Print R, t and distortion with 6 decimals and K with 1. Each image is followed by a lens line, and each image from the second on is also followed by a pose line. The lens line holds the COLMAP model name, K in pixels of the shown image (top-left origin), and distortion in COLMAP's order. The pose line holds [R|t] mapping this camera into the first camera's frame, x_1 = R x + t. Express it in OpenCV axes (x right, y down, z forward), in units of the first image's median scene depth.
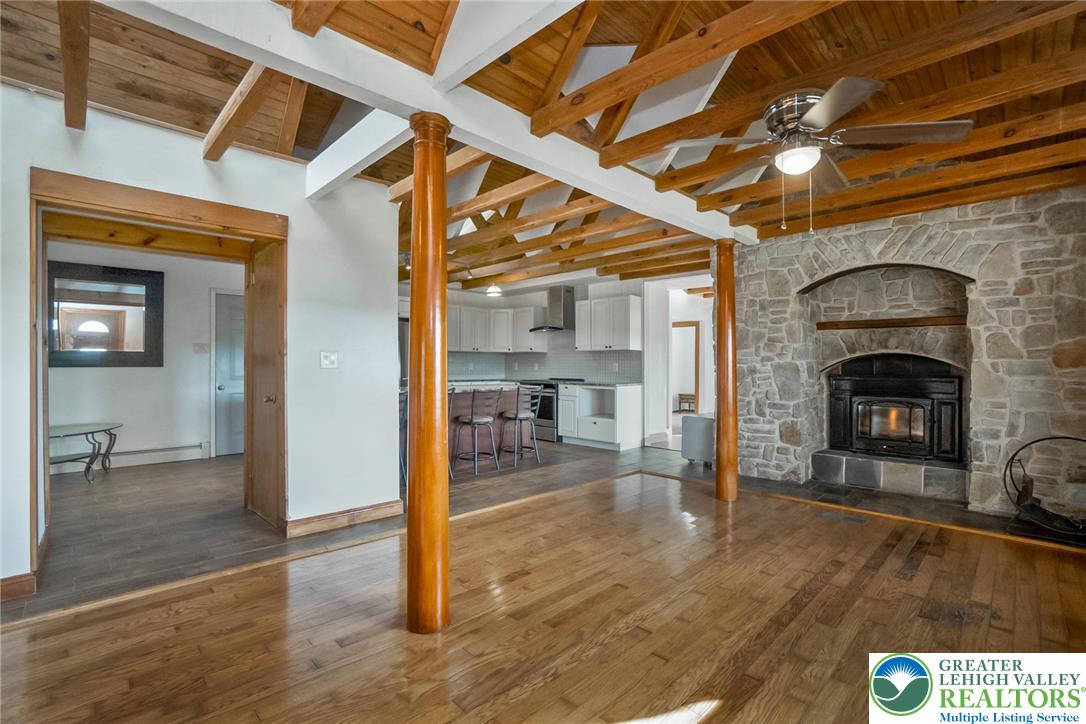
lens RADIAL K [[497.8, 0, 541.8], [0, 497.8, 368.3], [0, 0, 1]] dist [-0.041787, 0.012775]
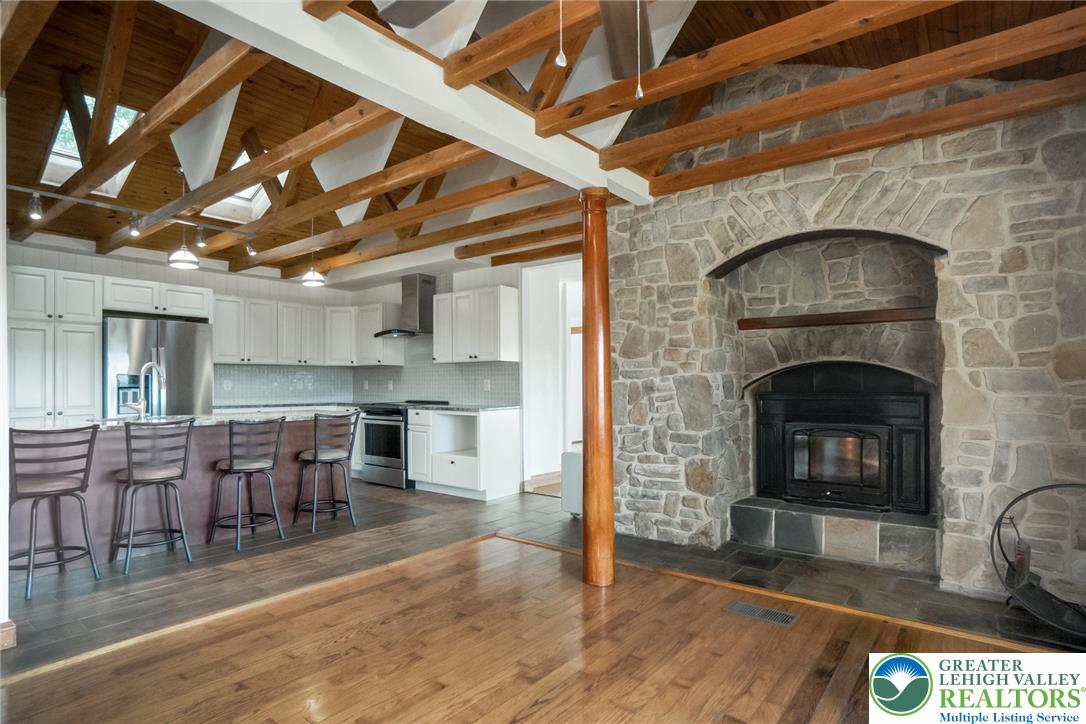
lens RADIAL K [[573.5, 0, 539.6], [0, 573.5, 389.1], [0, 0, 1]] dist [-0.020870, 0.001768]
pose [[0.993024, -0.008792, 0.117584, 0.188303], [0.008481, 0.999959, 0.003142, 0.003051], [-0.117607, -0.002123, 0.993058, 0.226015]]
